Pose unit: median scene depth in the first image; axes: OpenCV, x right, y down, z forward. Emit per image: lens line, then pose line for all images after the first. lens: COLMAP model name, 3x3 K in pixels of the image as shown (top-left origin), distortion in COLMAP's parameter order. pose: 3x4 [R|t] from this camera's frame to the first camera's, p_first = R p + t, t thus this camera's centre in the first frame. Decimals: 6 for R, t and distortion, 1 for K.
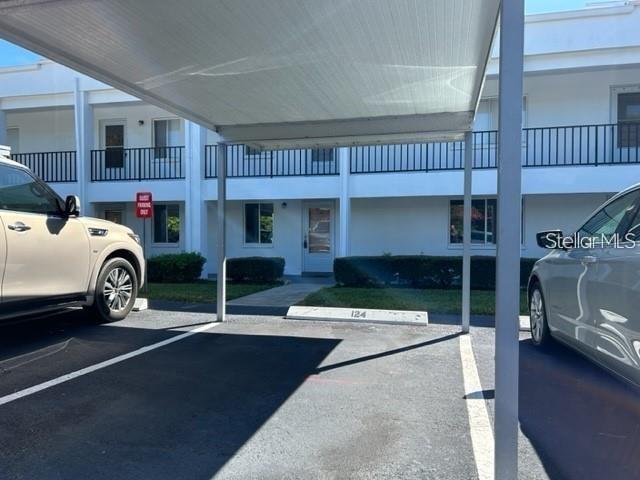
lens RADIAL K [[485.8, 0, 316.2], [0, 485.8, 242.1], [0, 0, 1]] dist [0.085591, -0.100064]
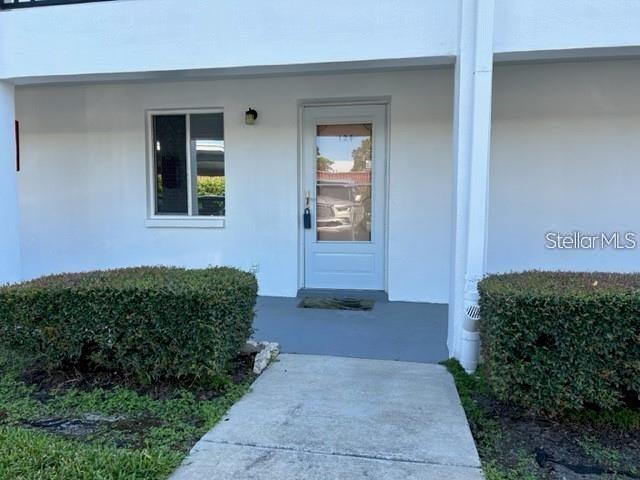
lens RADIAL K [[485.8, 0, 316.2], [0, 485.8, 242.1], [0, 0, 1]] dist [0.085591, -0.100064]
pose [[0.996856, -0.004103, 0.079126, -0.046645], [-0.000475, 0.998330, 0.057758, 0.000062], [-0.079230, -0.057614, 0.995190, 0.604236]]
